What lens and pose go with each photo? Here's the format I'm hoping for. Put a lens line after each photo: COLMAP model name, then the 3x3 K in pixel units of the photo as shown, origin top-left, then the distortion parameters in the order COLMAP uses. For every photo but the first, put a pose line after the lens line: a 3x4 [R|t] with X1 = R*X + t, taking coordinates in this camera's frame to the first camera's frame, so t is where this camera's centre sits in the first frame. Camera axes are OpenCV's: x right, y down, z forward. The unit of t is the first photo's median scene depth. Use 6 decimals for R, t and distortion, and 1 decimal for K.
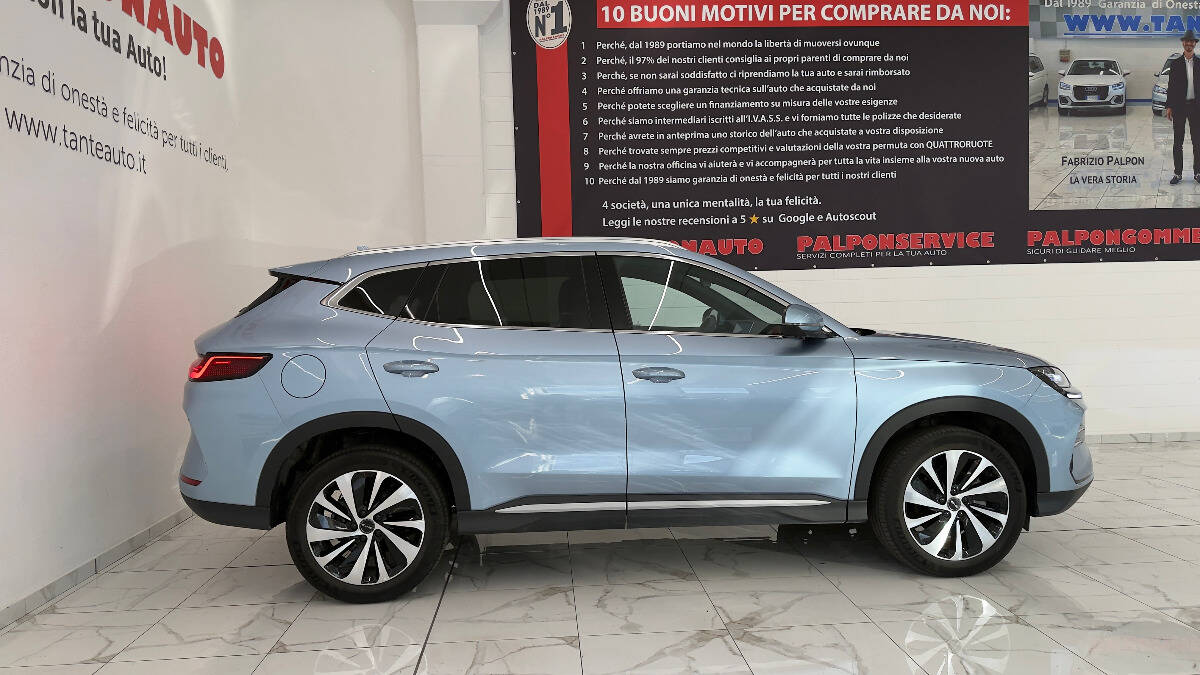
lens RADIAL K [[833.8, 0, 588.2], [0, 833.8, 345.5], [0, 0, 1]] dist [0.069475, -0.081125]
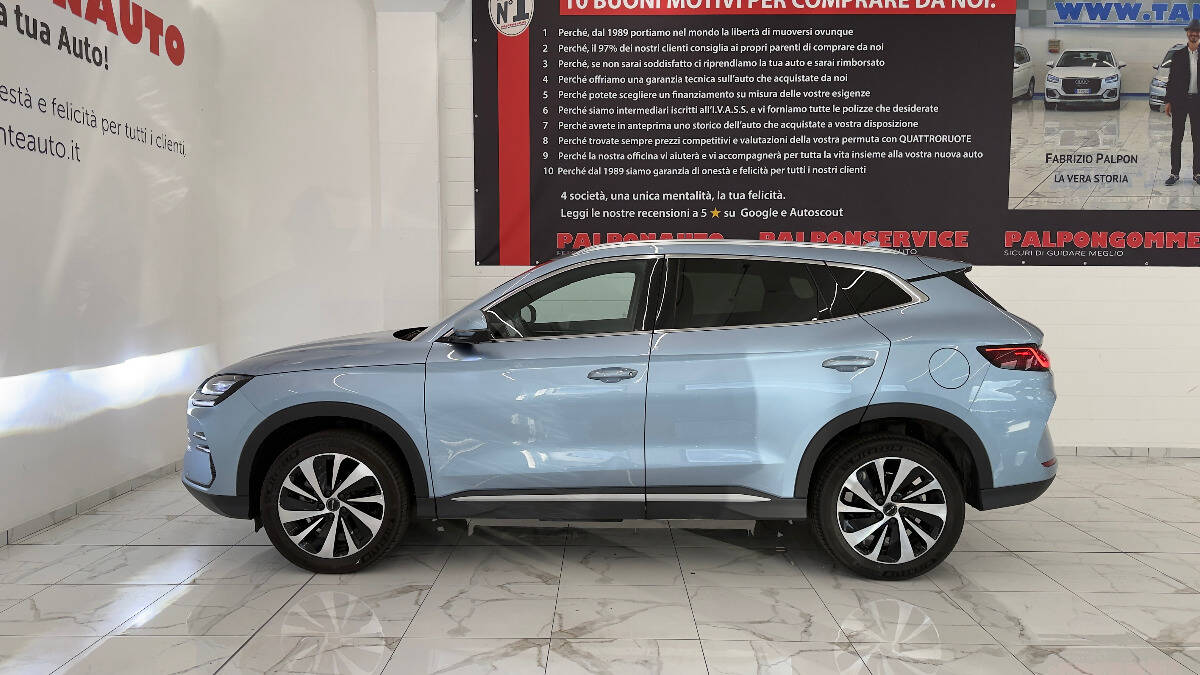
lens RADIAL K [[833.8, 0, 583.3], [0, 833.8, 348.1], [0, 0, 1]] dist [0.069475, -0.081125]
pose [[0.996378, 0.033703, -0.078076, 0.126974], [-0.031340, 0.999019, 0.031294, -0.019073], [0.079054, -0.028734, 0.996456, 0.007882]]
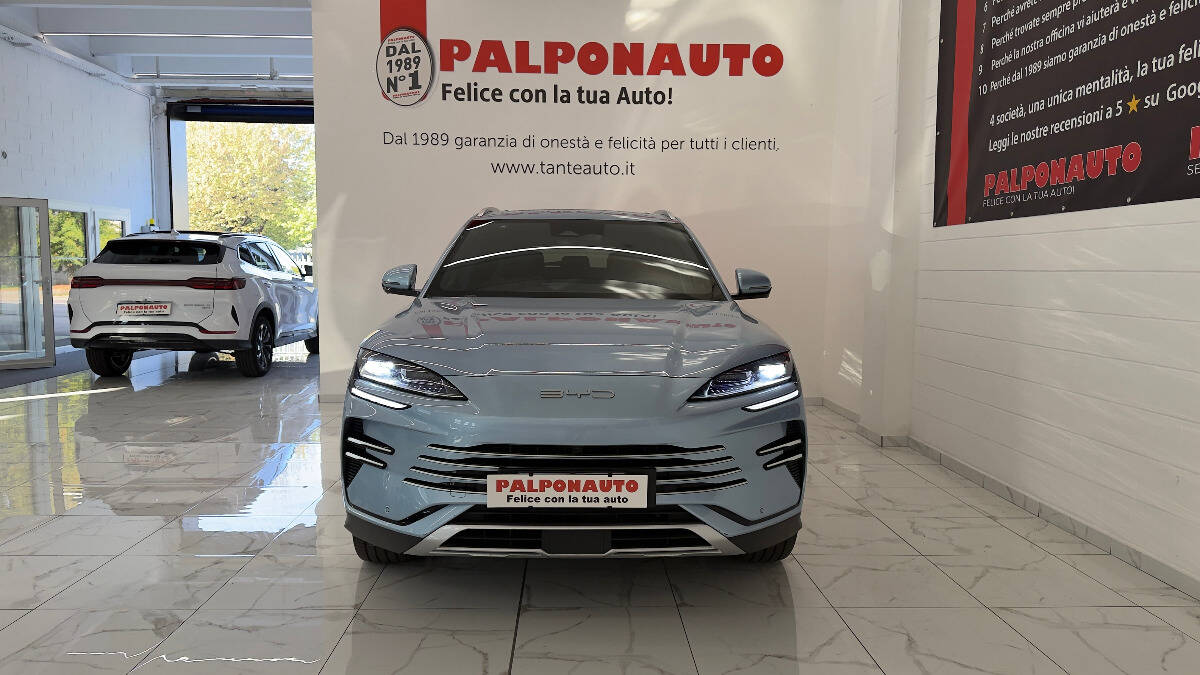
lens RADIAL K [[833.8, 0, 615.6], [0, 833.8, 348.6], [0, 0, 1]] dist [0.069475, -0.081125]
pose [[-0.002704, 0.120151, -0.992752, 0.743873], [-0.052126, 0.991389, 0.120128, -0.047863], [0.998637, 0.052073, 0.003582, 0.692226]]
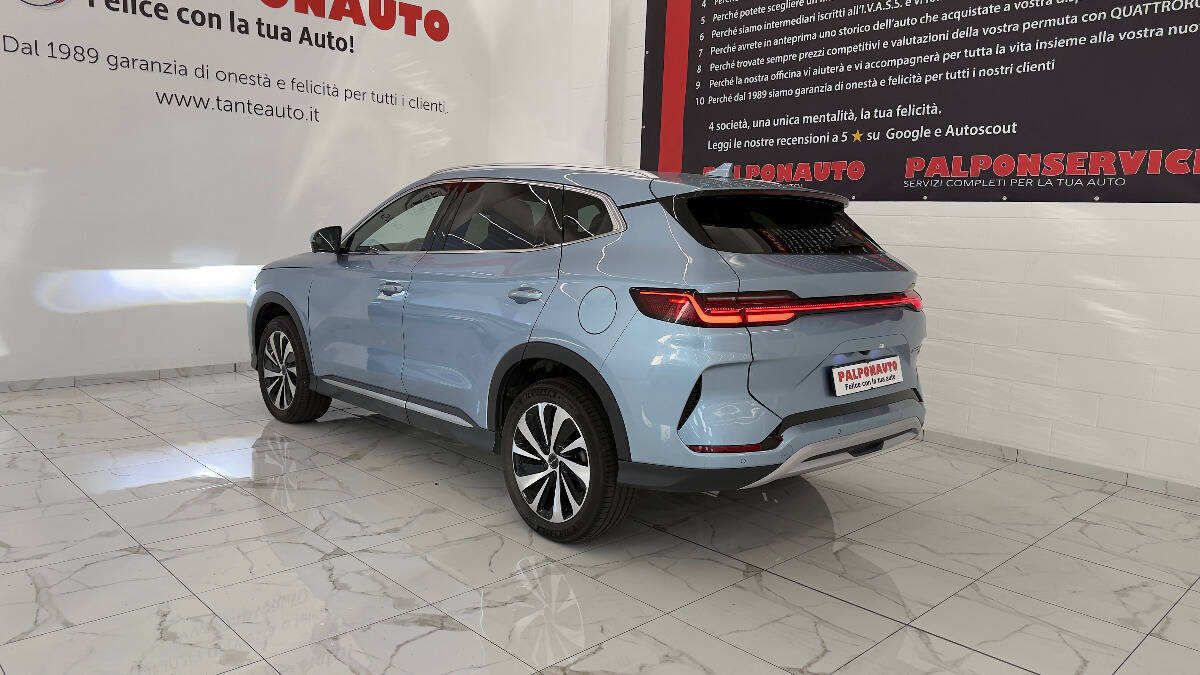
lens RADIAL K [[833.8, 0, 592.6], [0, 833.8, 333.8], [0, 0, 1]] dist [0.069475, -0.081125]
pose [[0.652783, 0.148702, -0.742807, 0.669979], [-0.085237, 0.988736, 0.123027, -0.040728], [0.752734, -0.016995, 0.658105, 0.271188]]
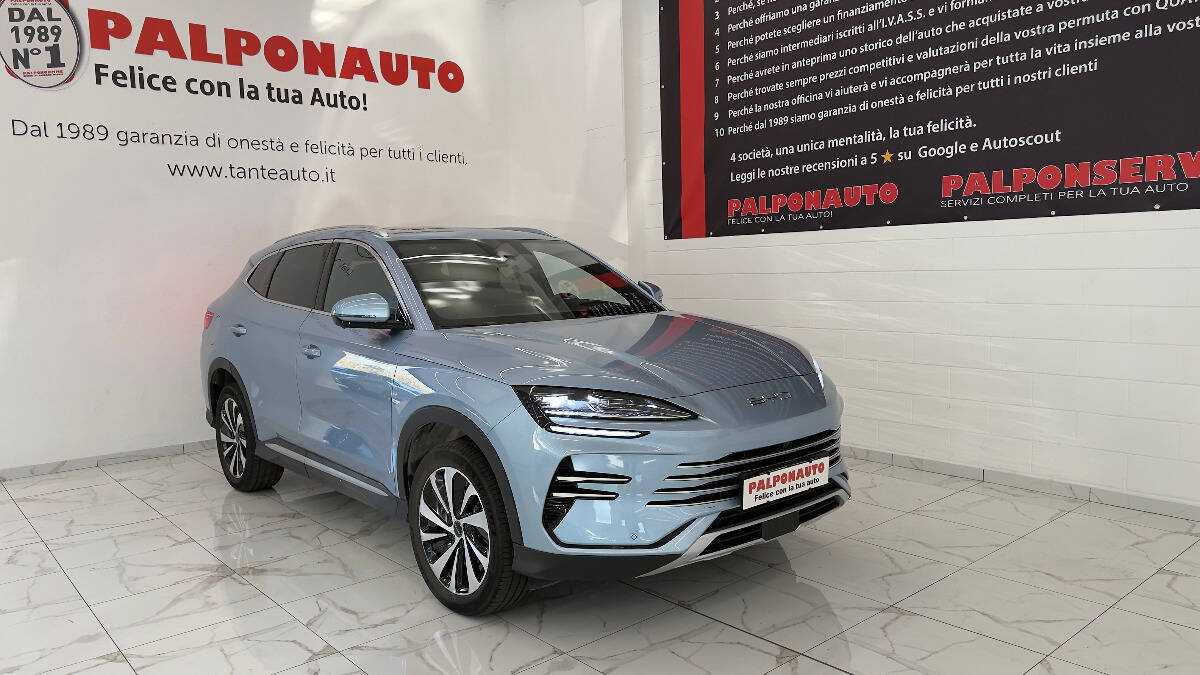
lens RADIAL K [[833.8, 0, 597.3], [0, 833.8, 340.1], [0, 0, 1]] dist [0.069475, -0.081125]
pose [[0.613176, 0.083403, -0.785531, 0.655057], [-0.020556, 0.995759, 0.089678, -0.049525], [0.789679, -0.038841, 0.612289, 0.323481]]
